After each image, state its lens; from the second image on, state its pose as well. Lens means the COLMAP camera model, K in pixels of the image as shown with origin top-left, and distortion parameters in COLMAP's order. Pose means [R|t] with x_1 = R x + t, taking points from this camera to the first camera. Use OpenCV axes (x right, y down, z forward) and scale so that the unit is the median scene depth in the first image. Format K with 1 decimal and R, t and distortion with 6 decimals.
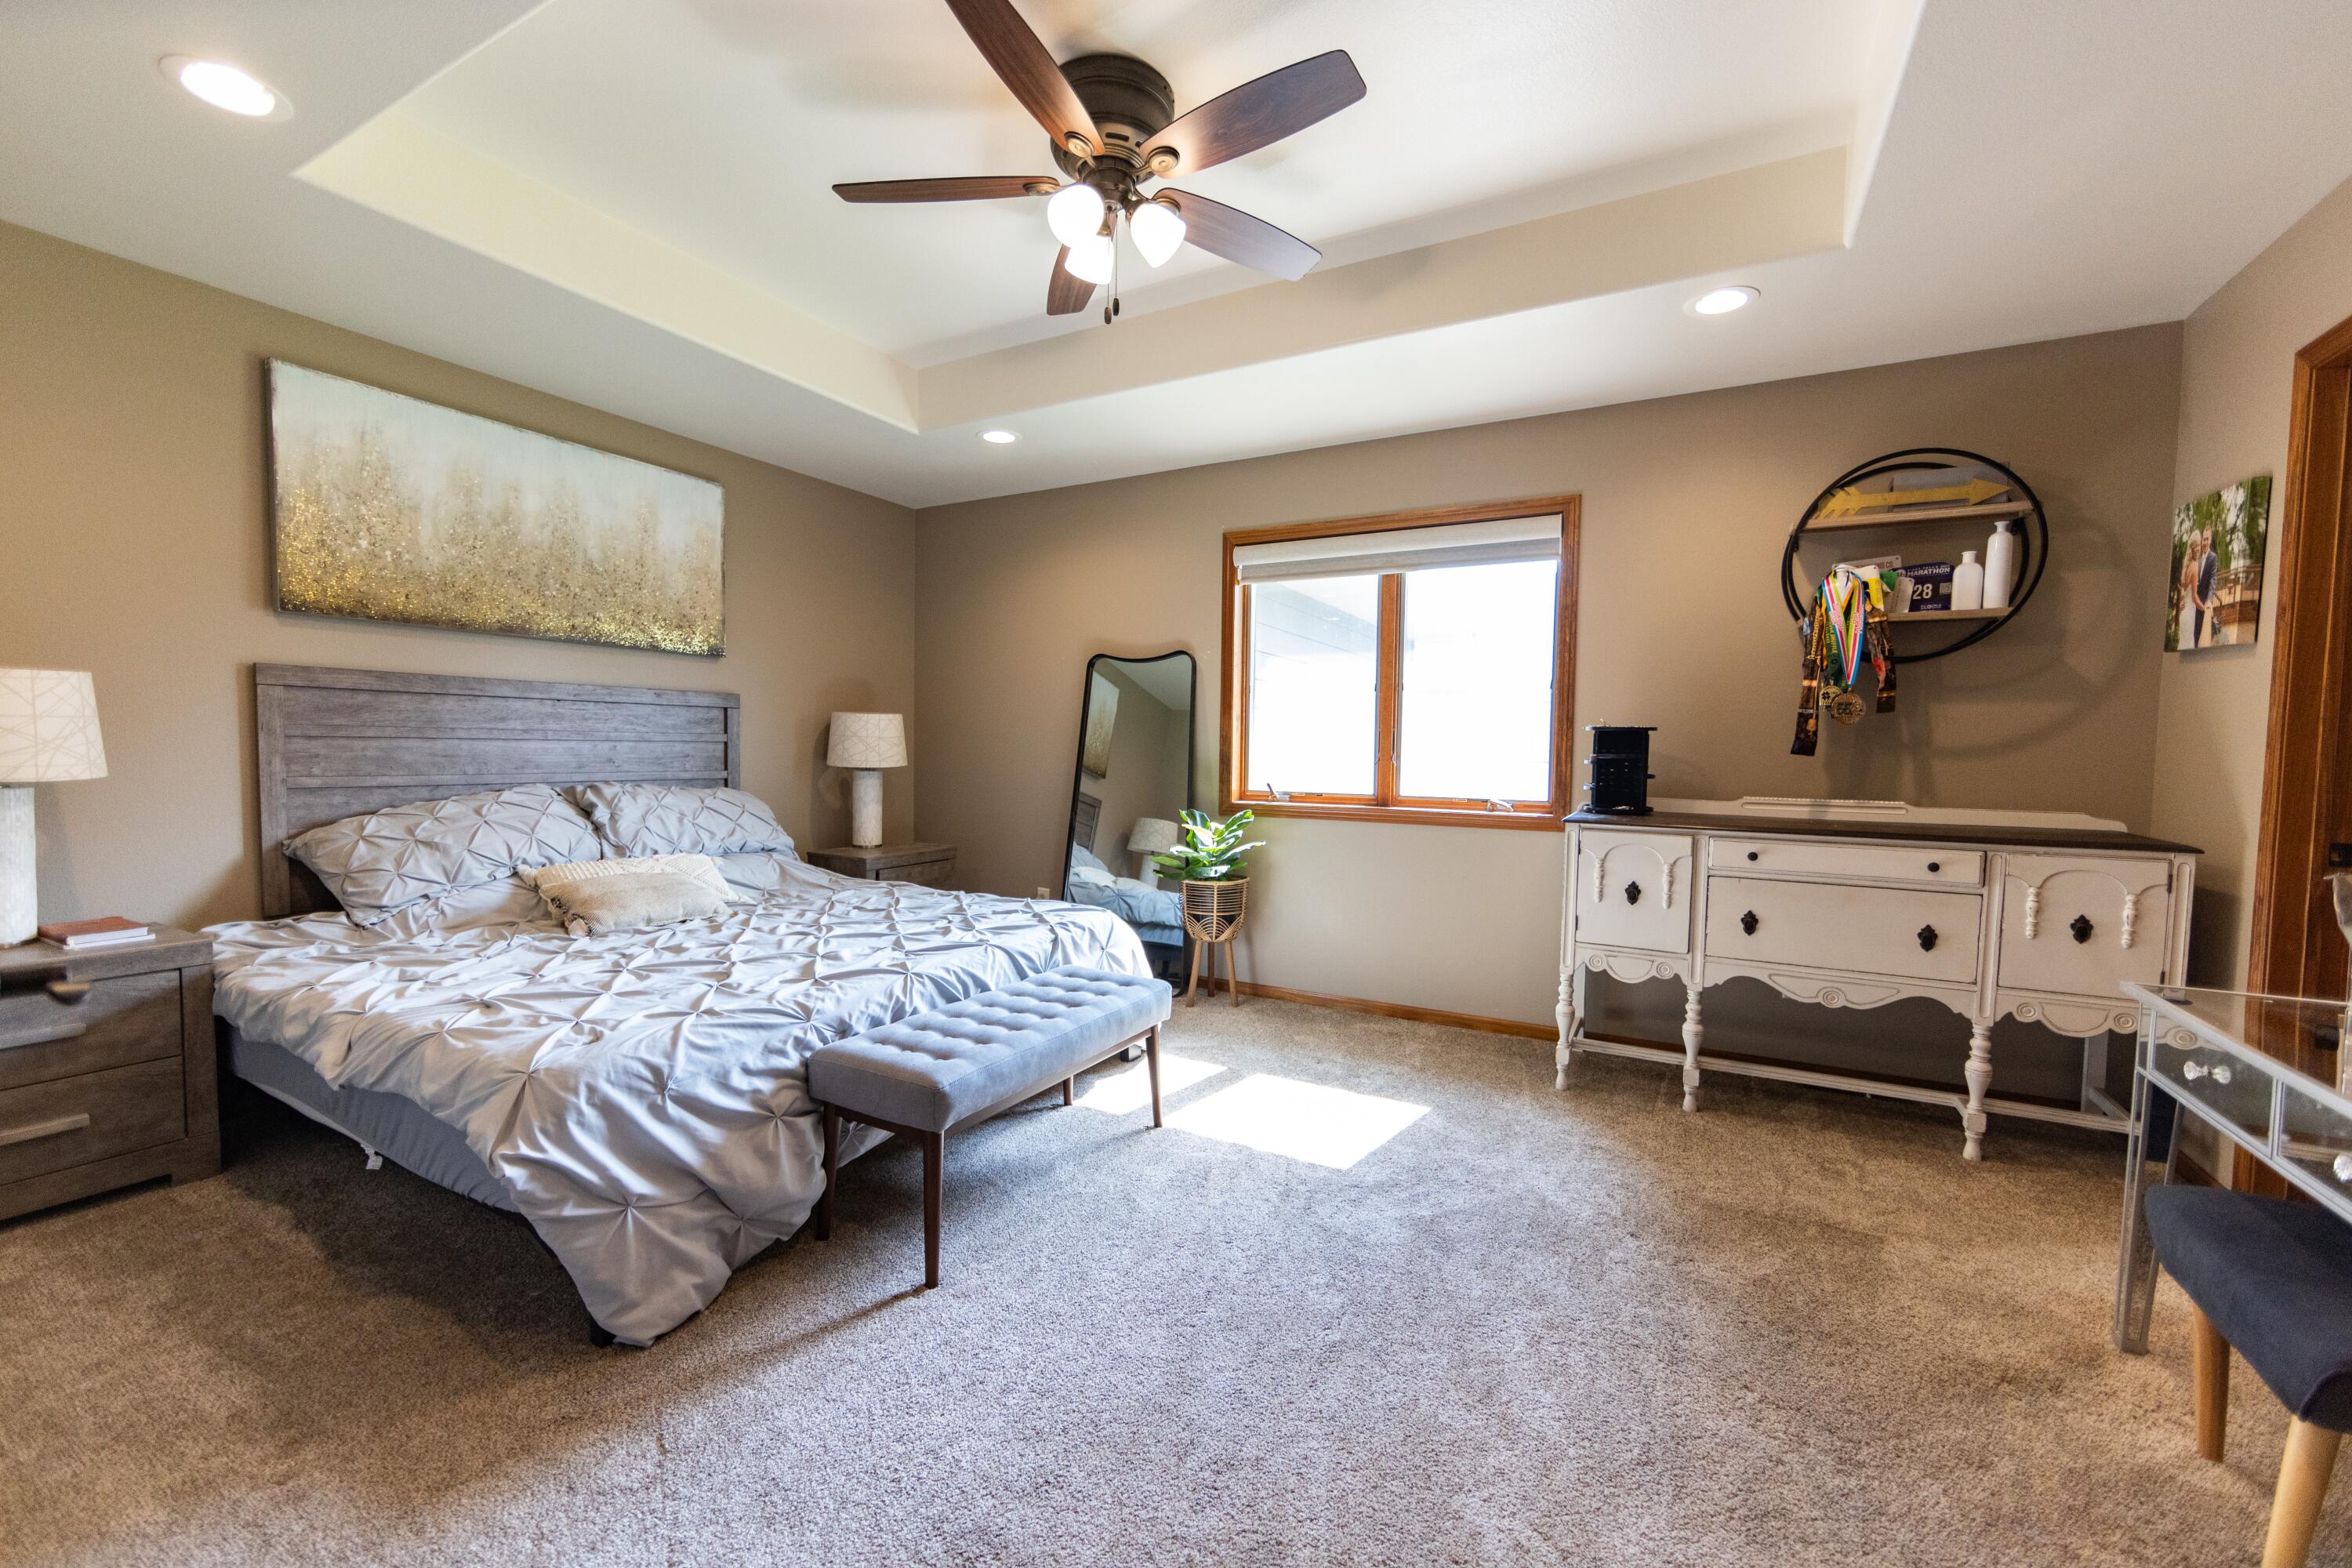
lens RADIAL K [[921.7, 0, 1161.9], [0, 921.7, 787.3], [0, 0, 1]] dist [-0.005544, 0.000330]
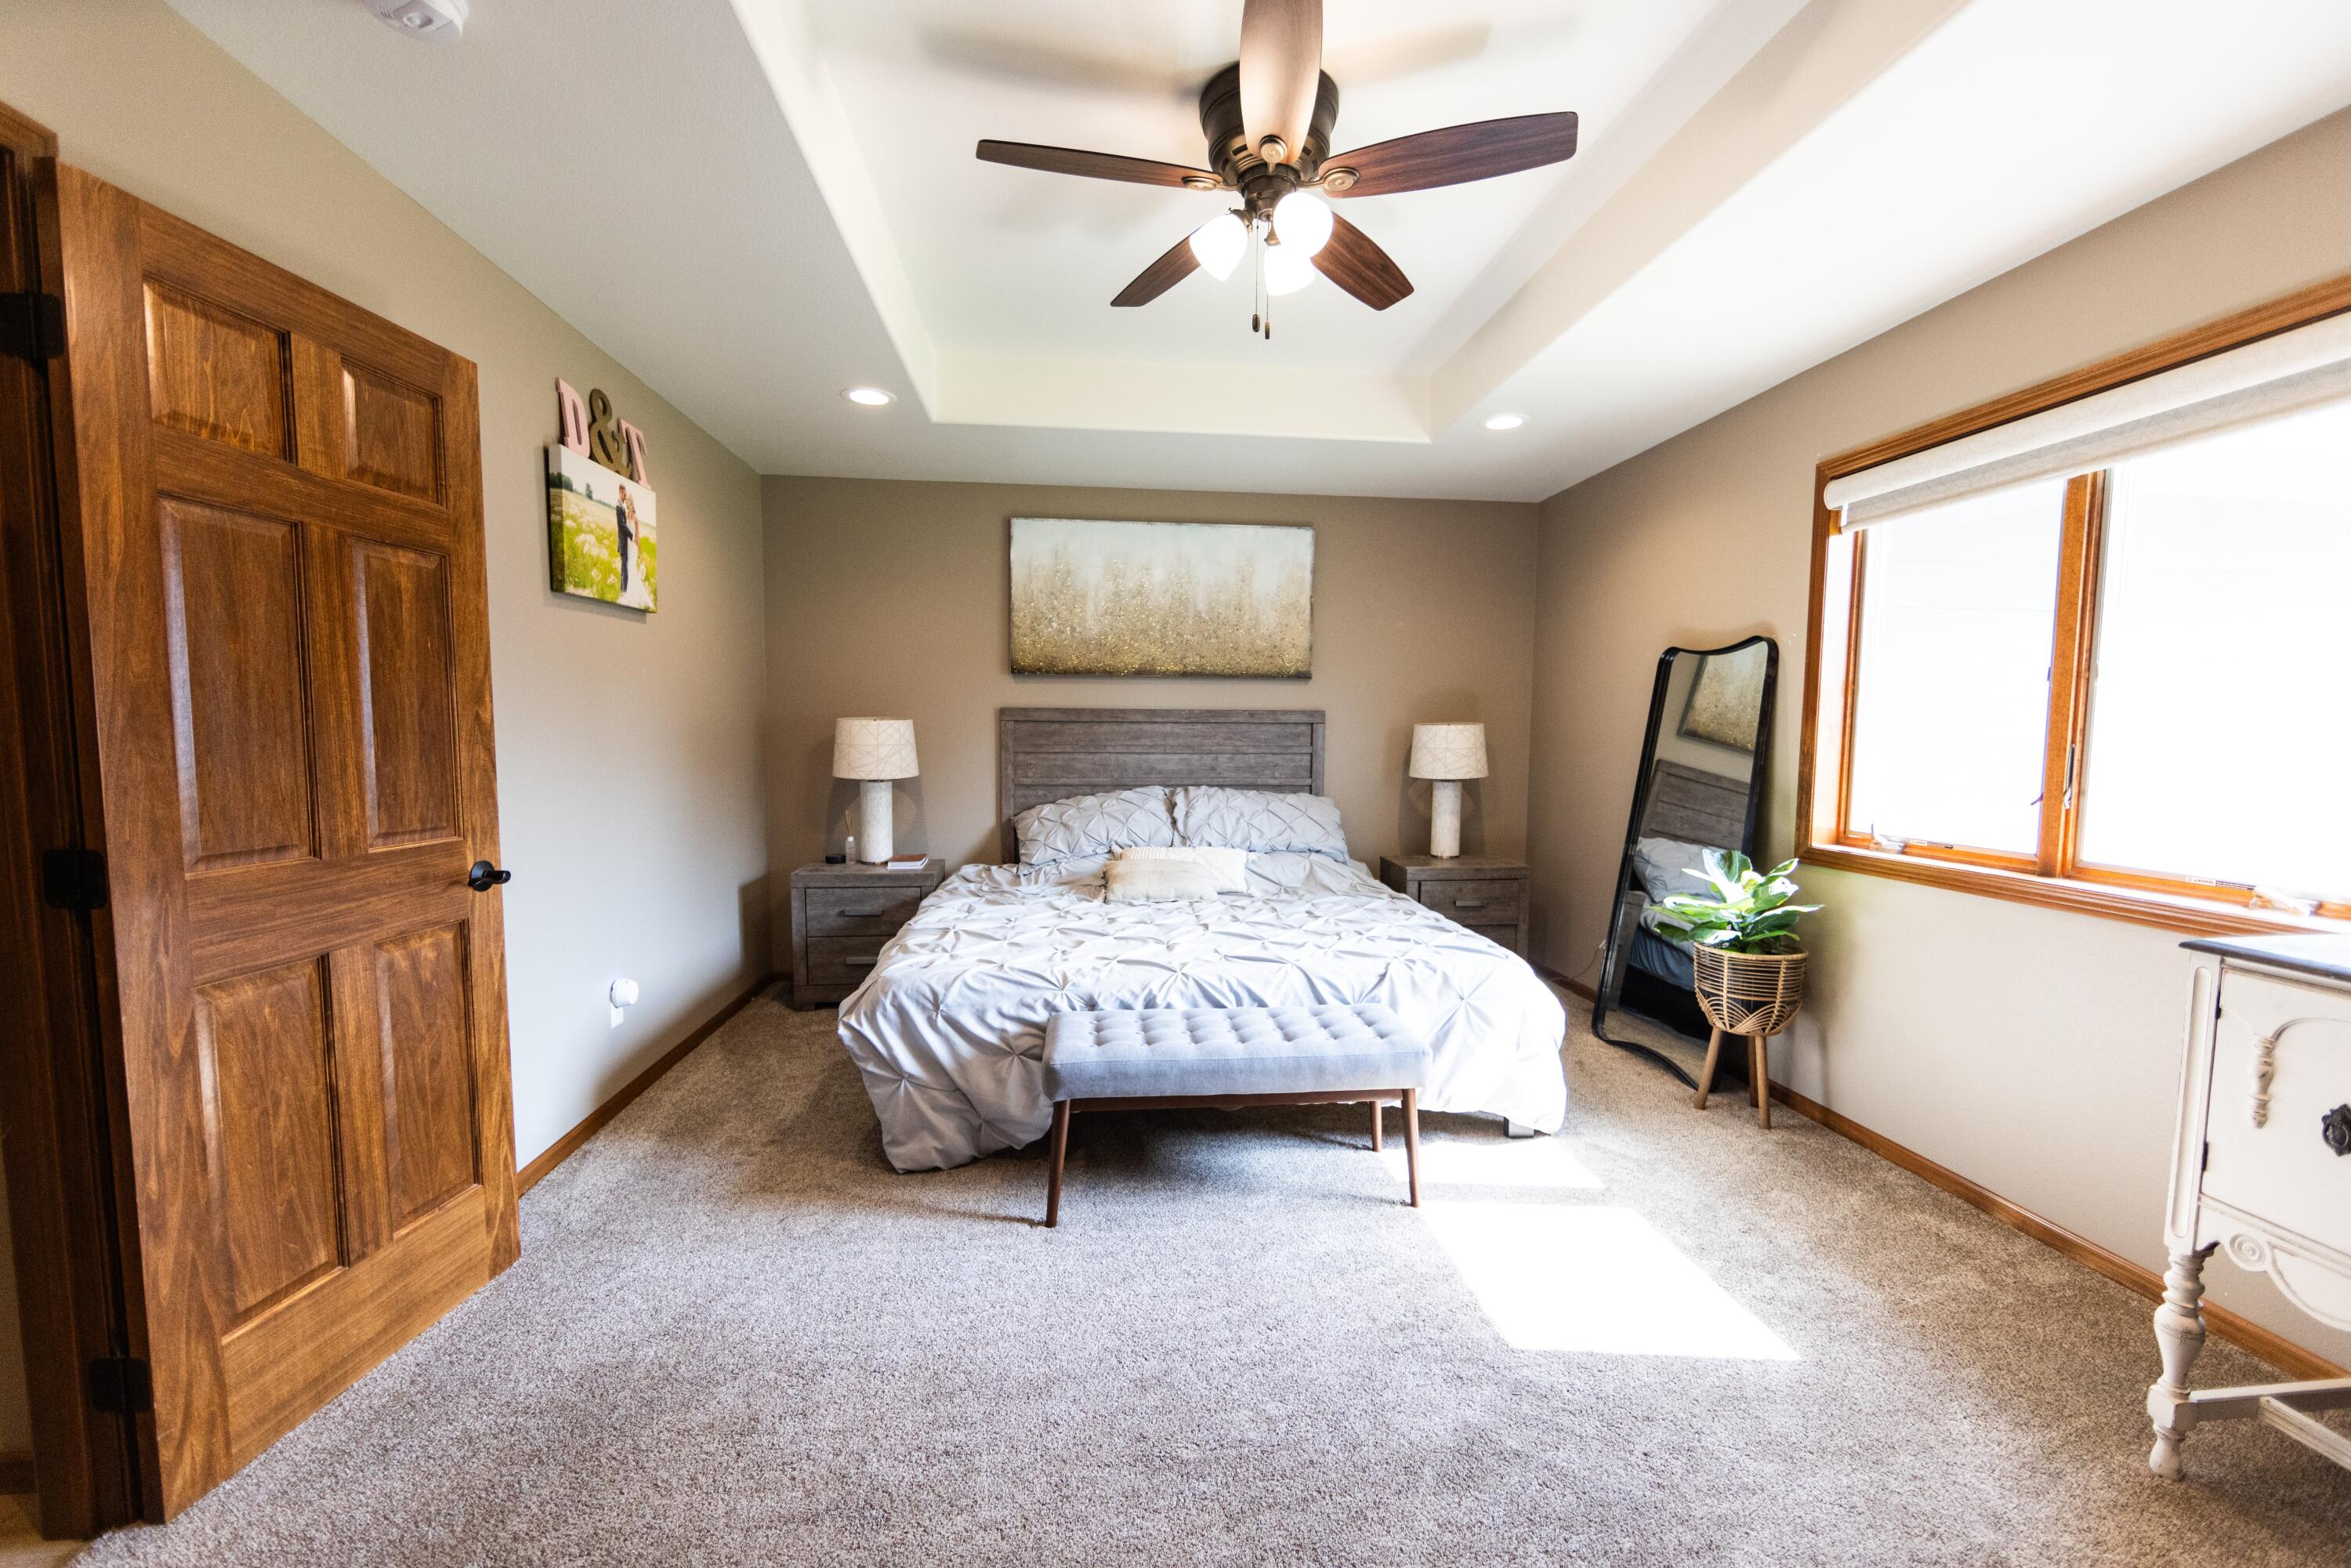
lens RADIAL K [[921.2, 0, 1162.6], [0, 921.2, 796.8], [0, 0, 1]] dist [-0.005544, 0.000330]
pose [[0.587084, 0.047082, -0.808156, 0.473221], [-0.032937, 0.998870, 0.034266, -0.039038], [0.808856, 0.006501, 0.587971, 0.246269]]
